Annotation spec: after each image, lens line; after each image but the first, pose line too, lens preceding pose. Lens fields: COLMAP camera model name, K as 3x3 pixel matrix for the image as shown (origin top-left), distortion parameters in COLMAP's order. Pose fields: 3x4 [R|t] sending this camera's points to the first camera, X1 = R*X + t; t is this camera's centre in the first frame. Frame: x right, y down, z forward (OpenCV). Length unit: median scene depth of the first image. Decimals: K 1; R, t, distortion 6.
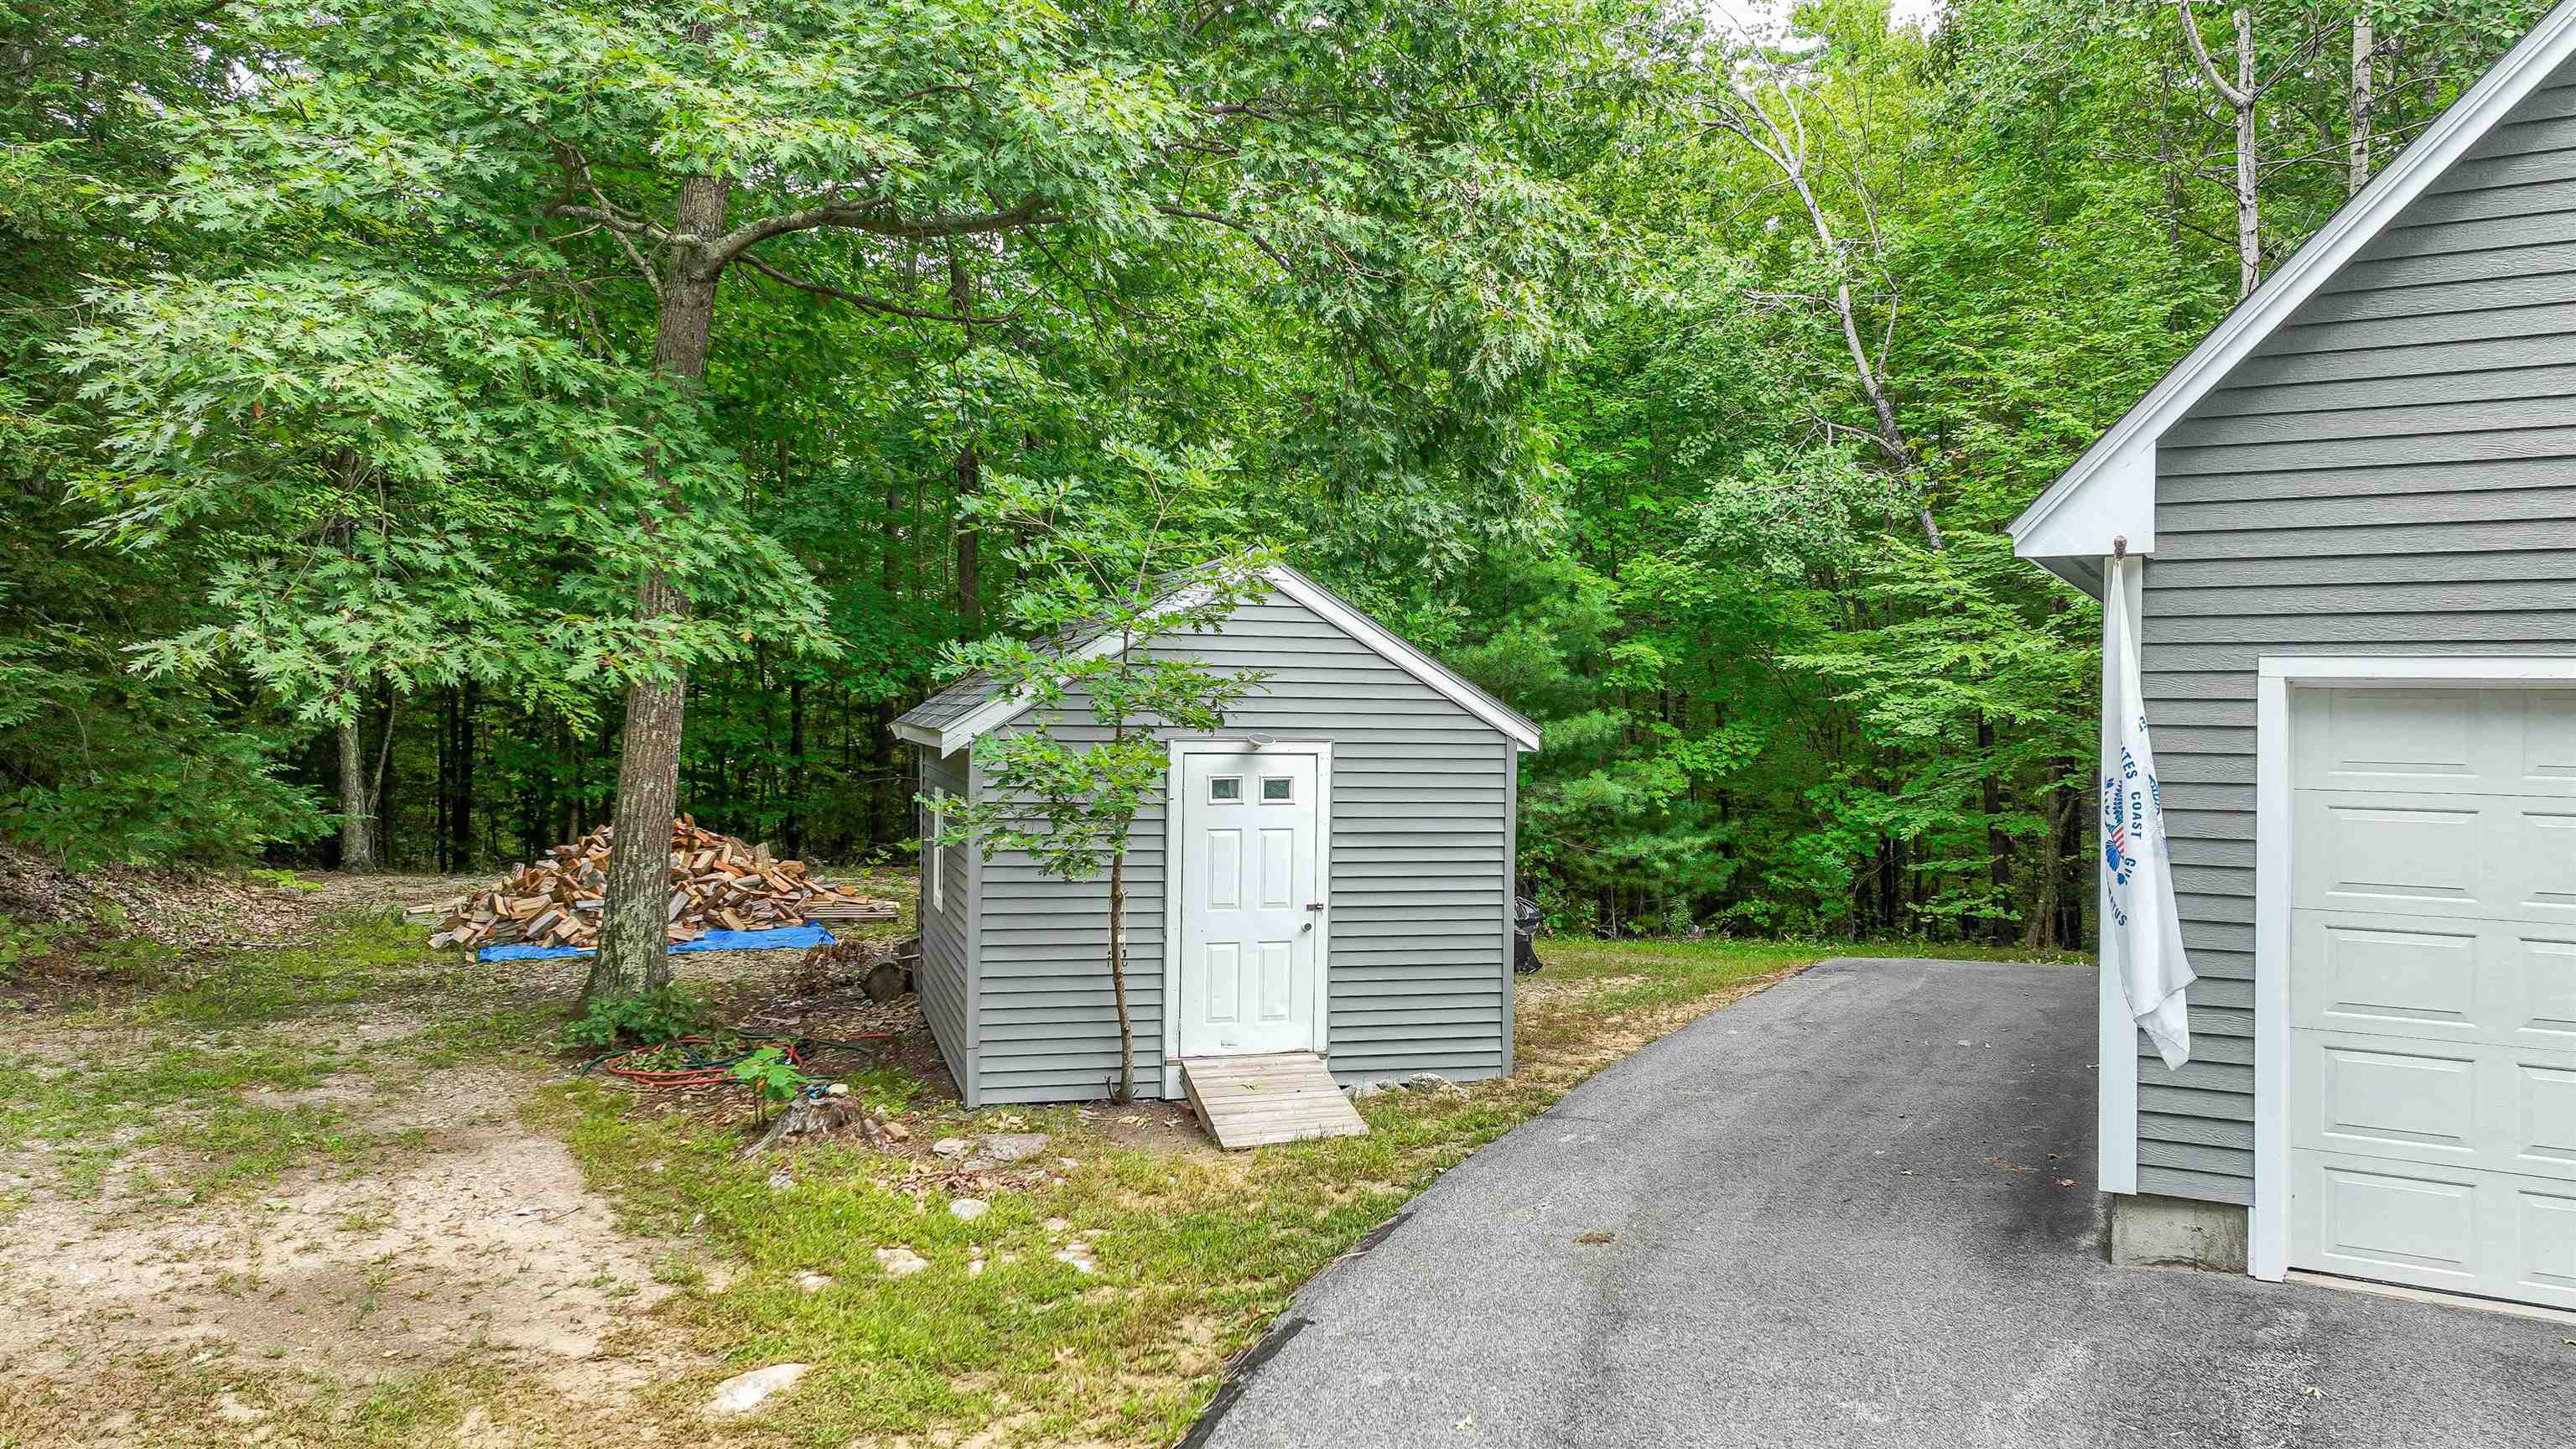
lens RADIAL K [[1791.7, 0, 1286.5], [0, 1791.7, 723.3], [0, 0, 1]] dist [0.008356, 0.003987]
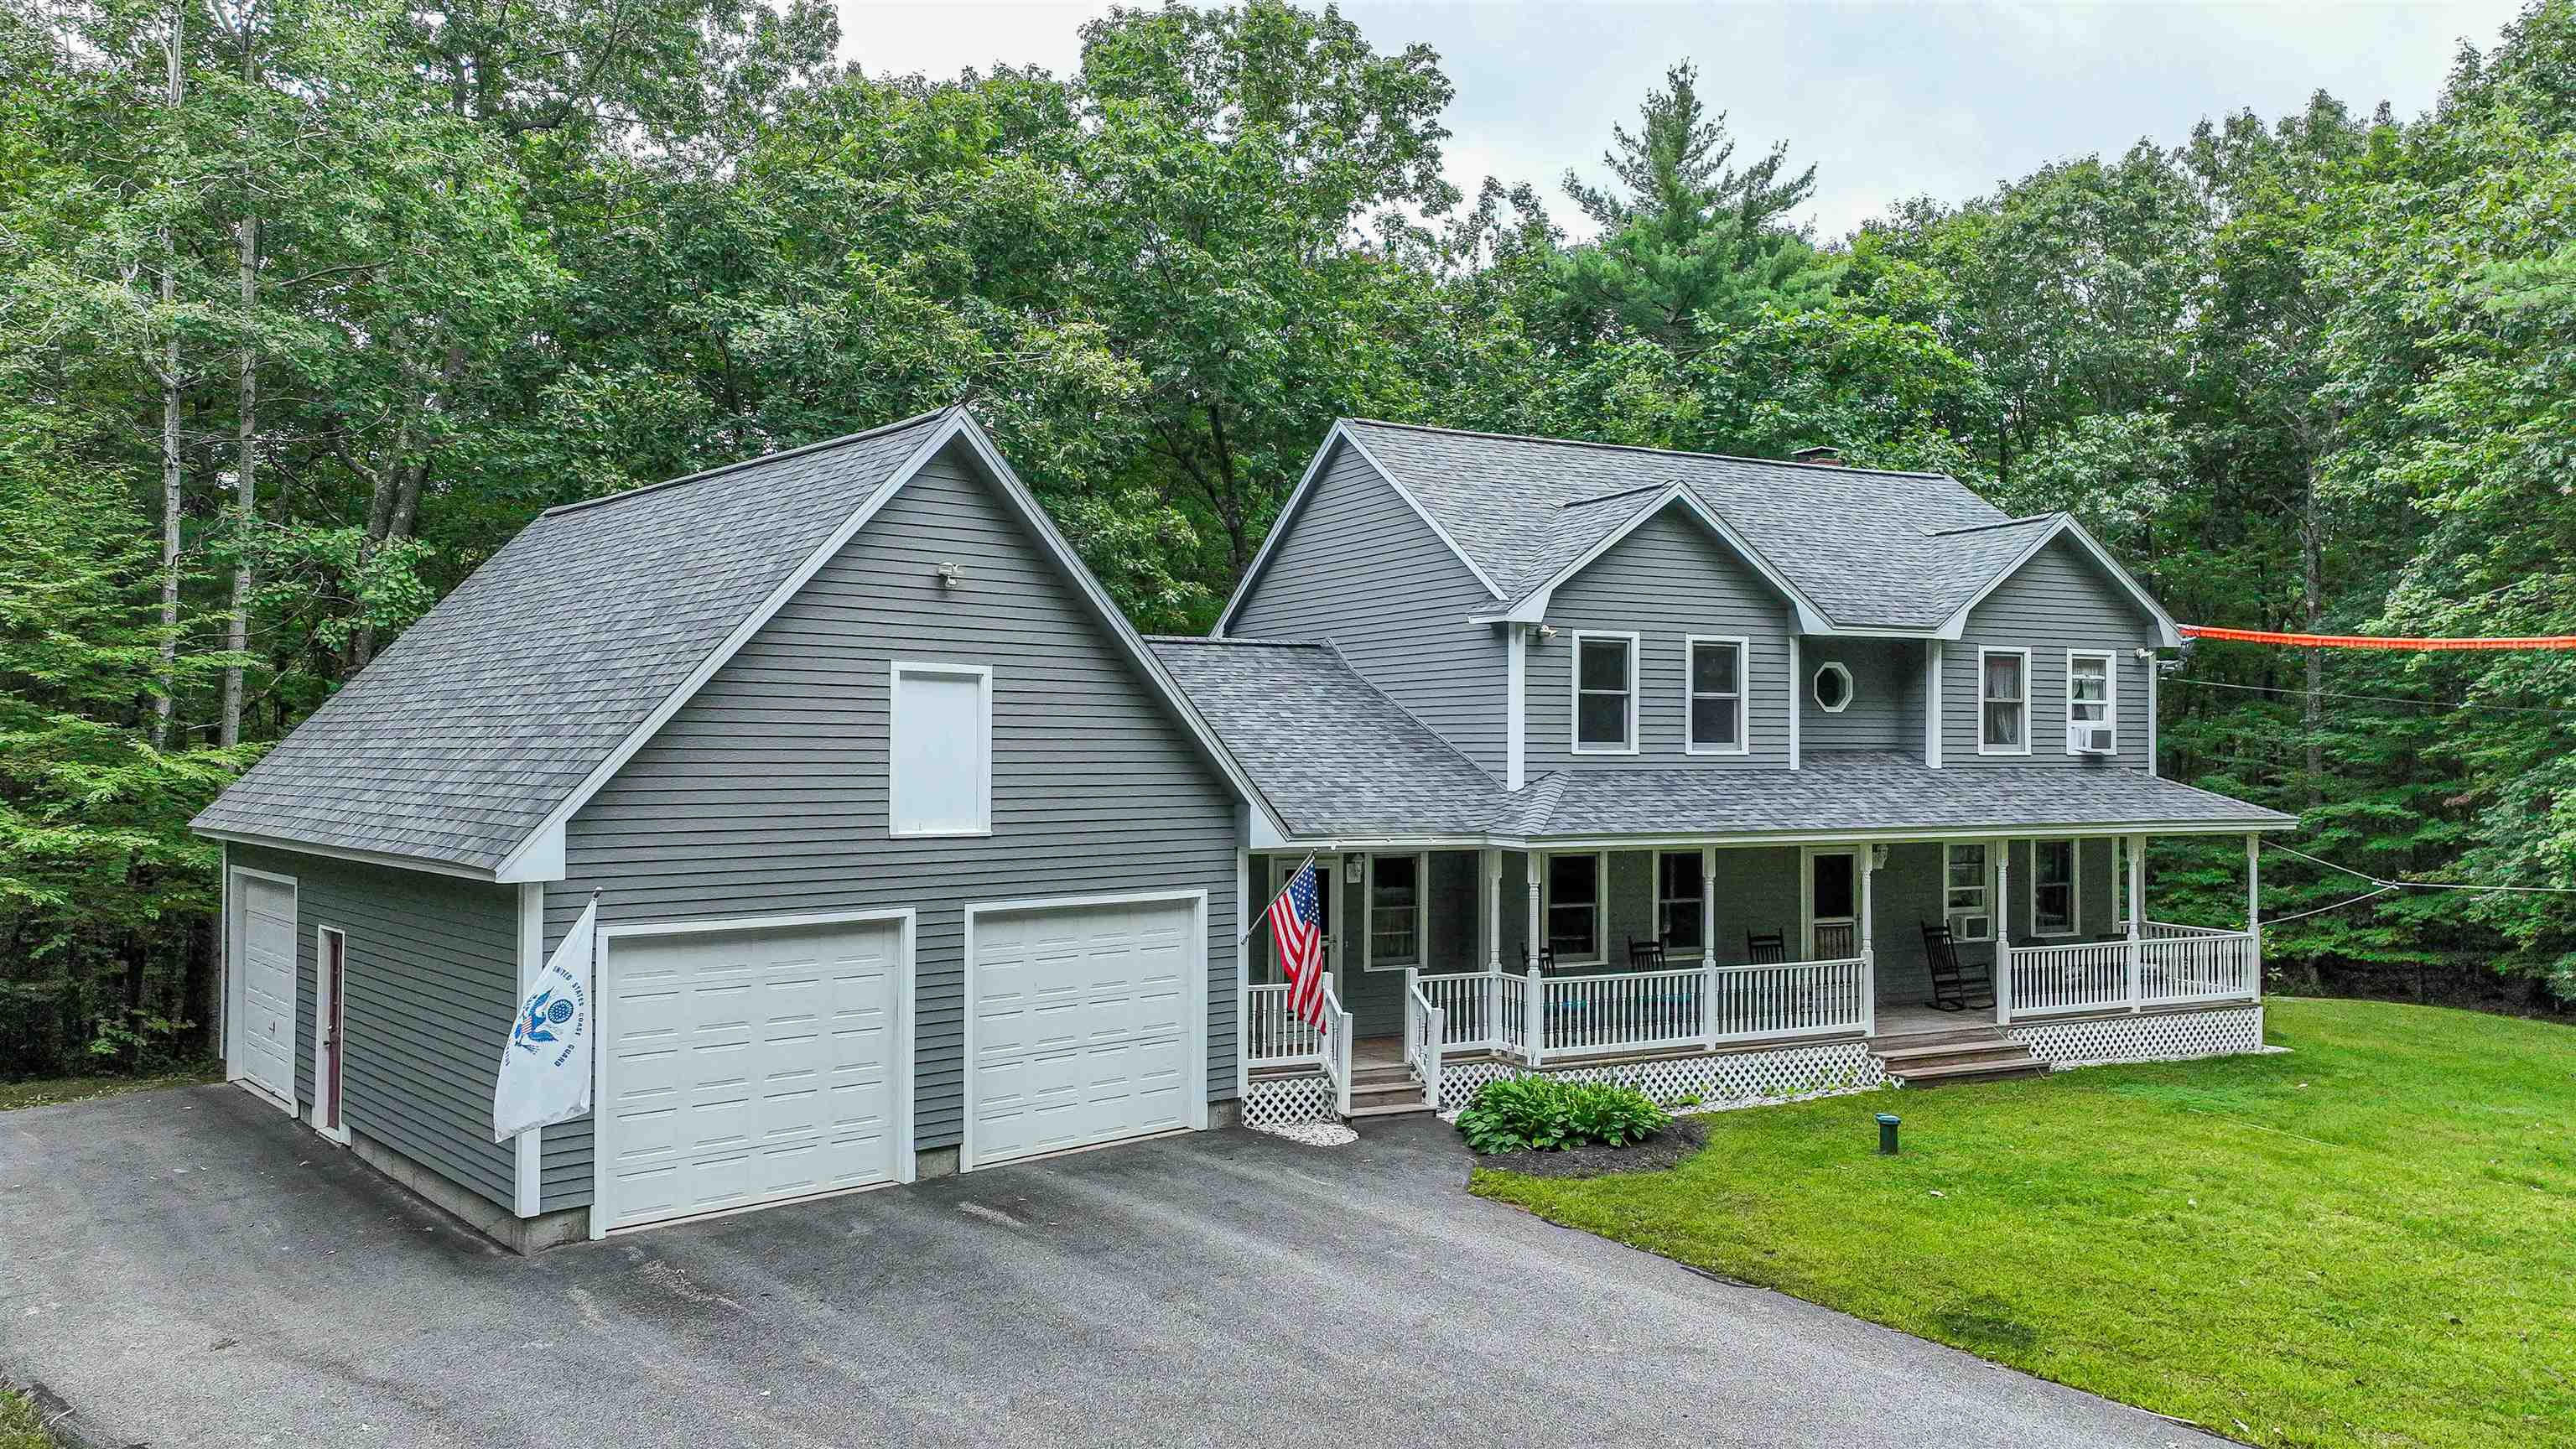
lens RADIAL K [[1791.7, 0, 1289.6], [0, 1791.7, 724.5], [0, 0, 1]] dist [0.008356, 0.003987]
pose [[0.303526, 0.012904, 0.952736, -1.135199], [0.002280, 0.999896, -0.014269, -0.232004], [-0.952821, 0.006503, 0.303465, -0.338016]]
